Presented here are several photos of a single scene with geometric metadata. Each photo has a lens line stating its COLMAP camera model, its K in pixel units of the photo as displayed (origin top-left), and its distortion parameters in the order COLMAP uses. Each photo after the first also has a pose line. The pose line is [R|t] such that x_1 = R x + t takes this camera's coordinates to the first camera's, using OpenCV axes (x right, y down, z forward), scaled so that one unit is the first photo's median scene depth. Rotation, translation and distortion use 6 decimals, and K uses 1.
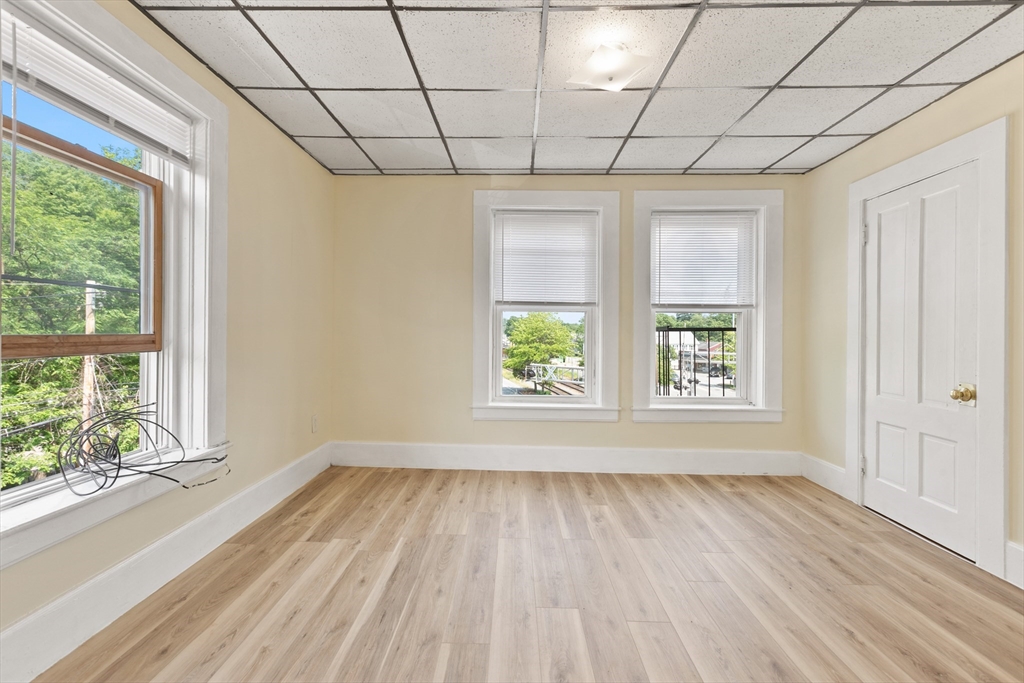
lens RADIAL K [[463.4, 0, 508.4], [0, 463.4, 330.9], [0, 0, 1]] dist [-0.000392, -0.000376]
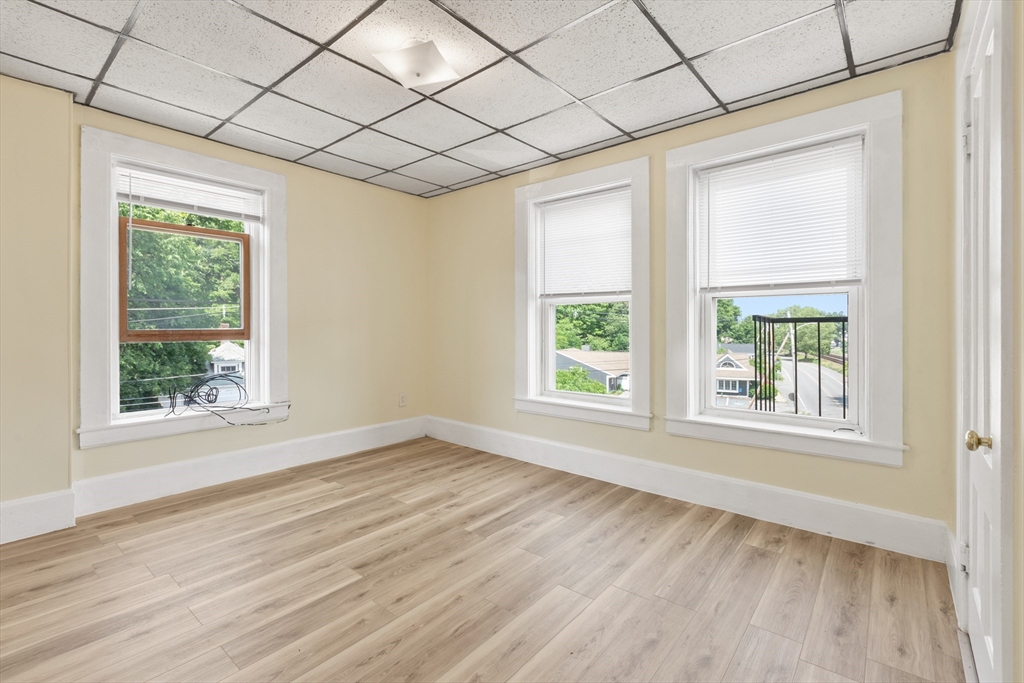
lens RADIAL K [[463.4, 0, 508.4], [0, 463.4, 330.9], [0, 0, 1]] dist [-0.000392, -0.000376]
pose [[0.775134, -0.003536, -0.631788, 0.665638], [0.009936, 0.999929, 0.006594, 0.006888], [0.631719, -0.011388, 0.775114, 0.221924]]
